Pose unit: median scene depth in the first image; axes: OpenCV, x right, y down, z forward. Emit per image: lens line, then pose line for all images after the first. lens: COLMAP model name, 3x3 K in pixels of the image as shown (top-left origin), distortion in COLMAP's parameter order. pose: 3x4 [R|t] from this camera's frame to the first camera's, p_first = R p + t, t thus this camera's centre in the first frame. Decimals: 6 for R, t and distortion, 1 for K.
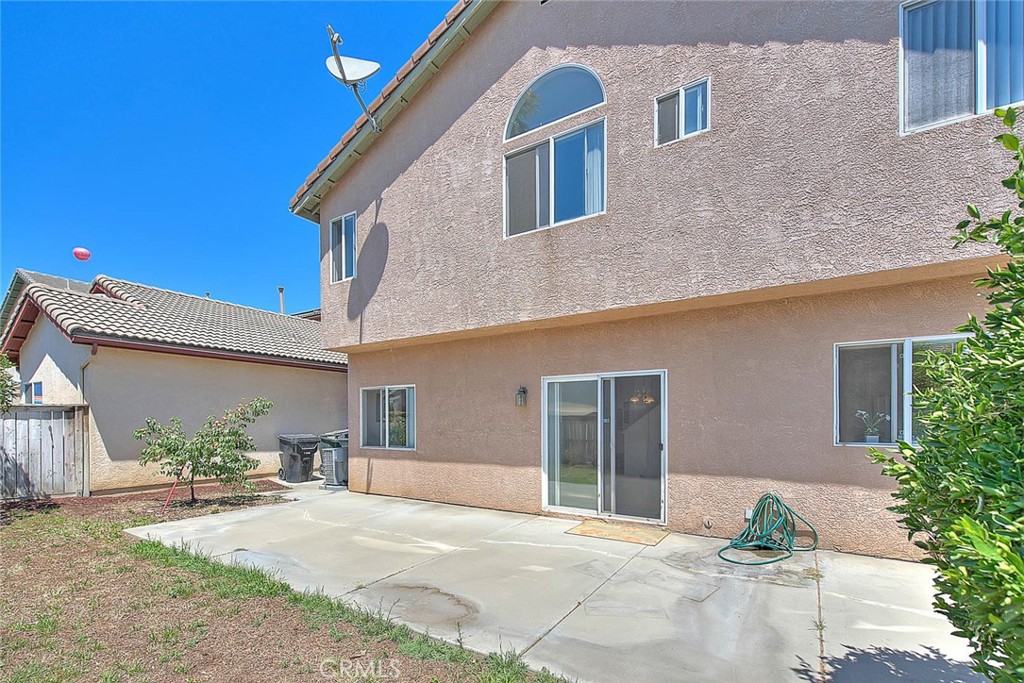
lens RADIAL K [[442.2, 0, 513.8], [0, 442.2, 421.5], [0, 0, 1]] dist [-0.001410, -0.000523]
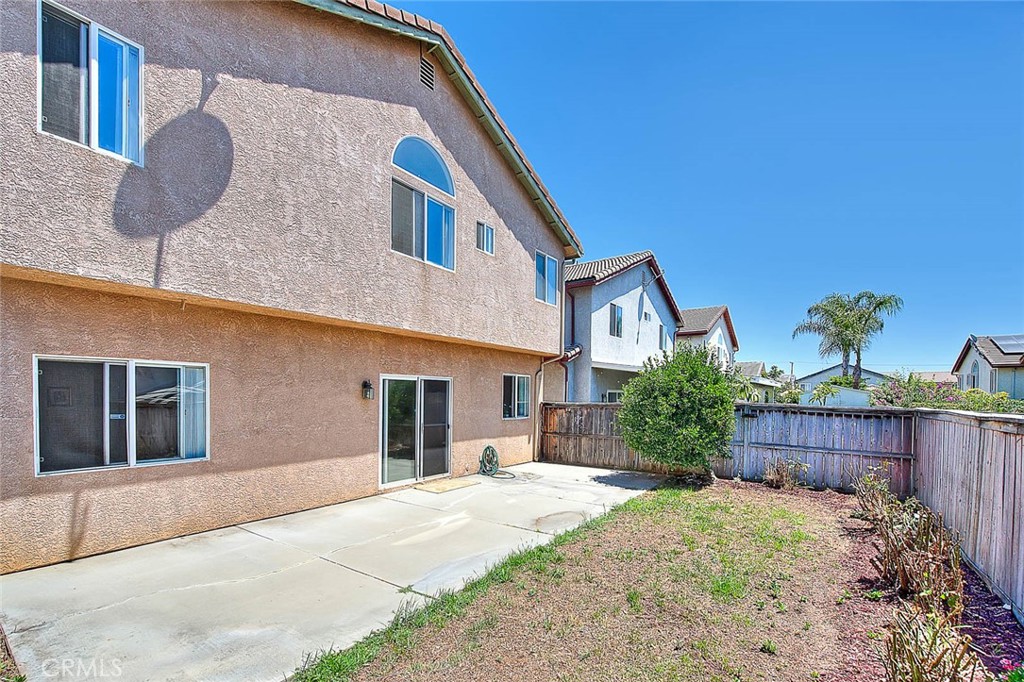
lens RADIAL K [[448.7, 0, 511.0], [0, 448.7, 403.6], [0, 0, 1]] dist [-0.000484, 0.000042]
pose [[0.056098, -0.013498, 0.998334, -1.106763], [-0.005261, 0.999891, 0.013815, -0.042046], [-0.998411, -0.006027, 0.056021, 0.610634]]
